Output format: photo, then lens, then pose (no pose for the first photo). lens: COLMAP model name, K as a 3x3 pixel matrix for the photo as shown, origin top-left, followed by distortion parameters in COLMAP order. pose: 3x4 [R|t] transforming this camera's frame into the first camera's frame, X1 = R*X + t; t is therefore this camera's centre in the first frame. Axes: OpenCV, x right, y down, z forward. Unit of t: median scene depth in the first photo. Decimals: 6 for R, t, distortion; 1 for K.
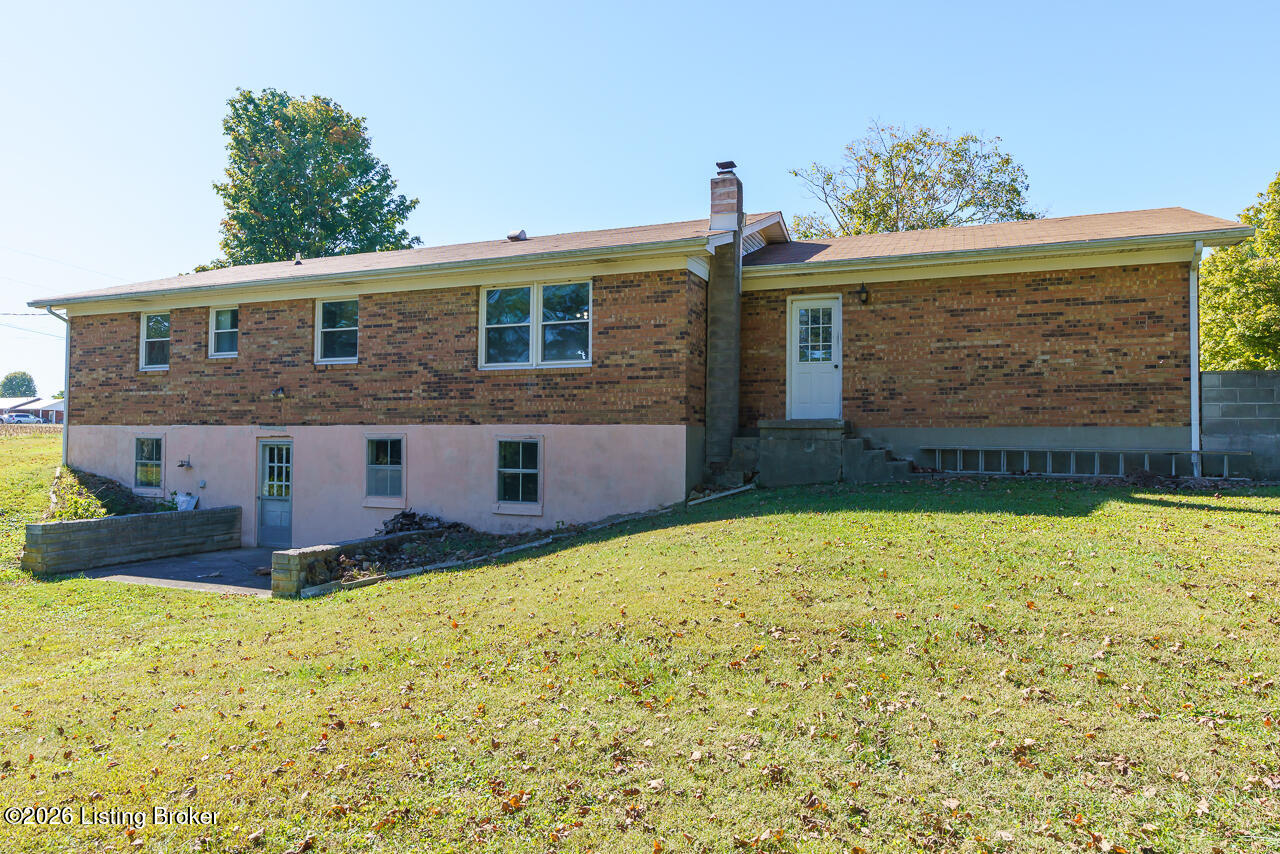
lens RADIAL K [[769.8, 0, 639.9], [0, 769.8, 415.3], [0, 0, 1]] dist [0.007474, 0.000444]
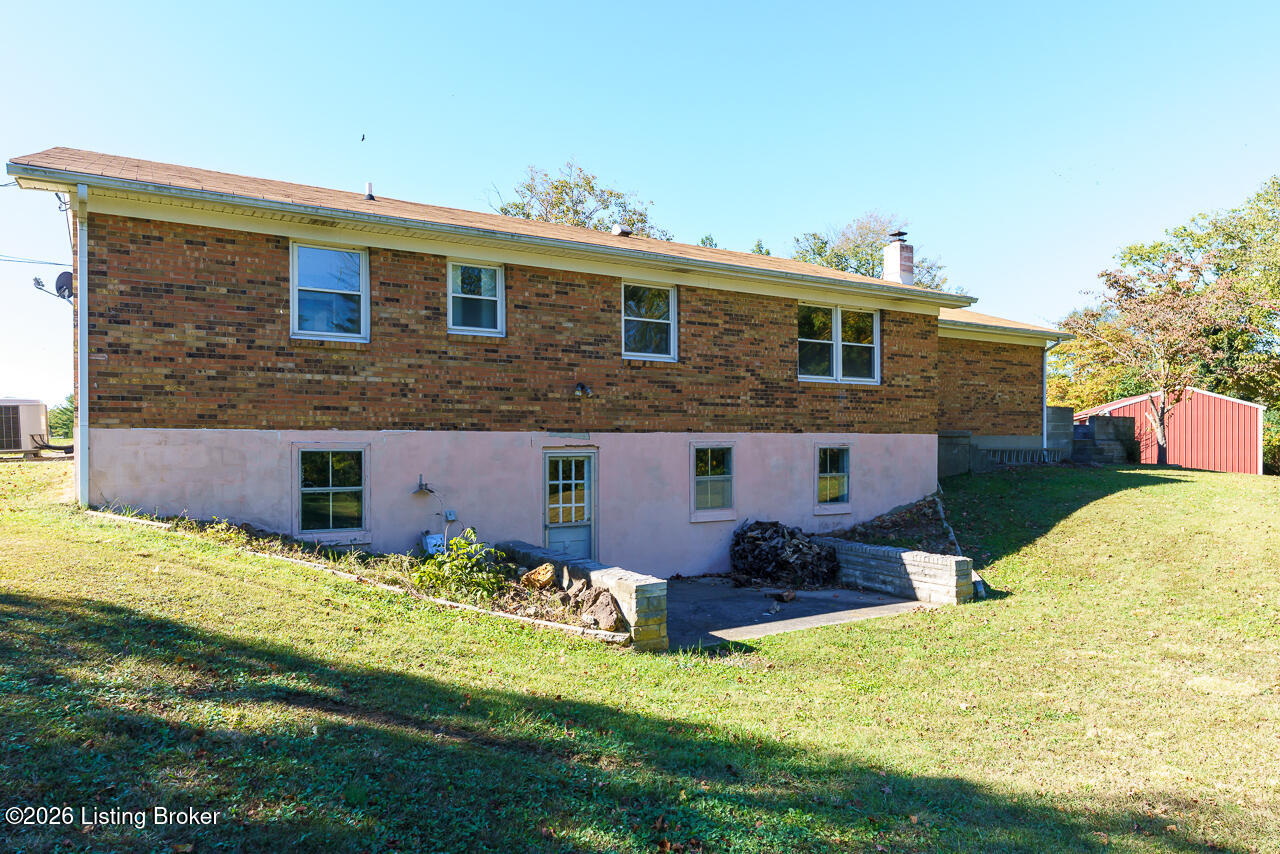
lens RADIAL K [[807.7, 0, 639.8], [0, 807.7, 438.9], [0, 0, 1]] dist [-0.000135, 0.000408]
pose [[0.602952, -0.003090, 0.797771, -1.157656], [-0.019217, 0.999646, 0.018396, 0.004057], [-0.797546, -0.026422, 0.602680, 0.483338]]
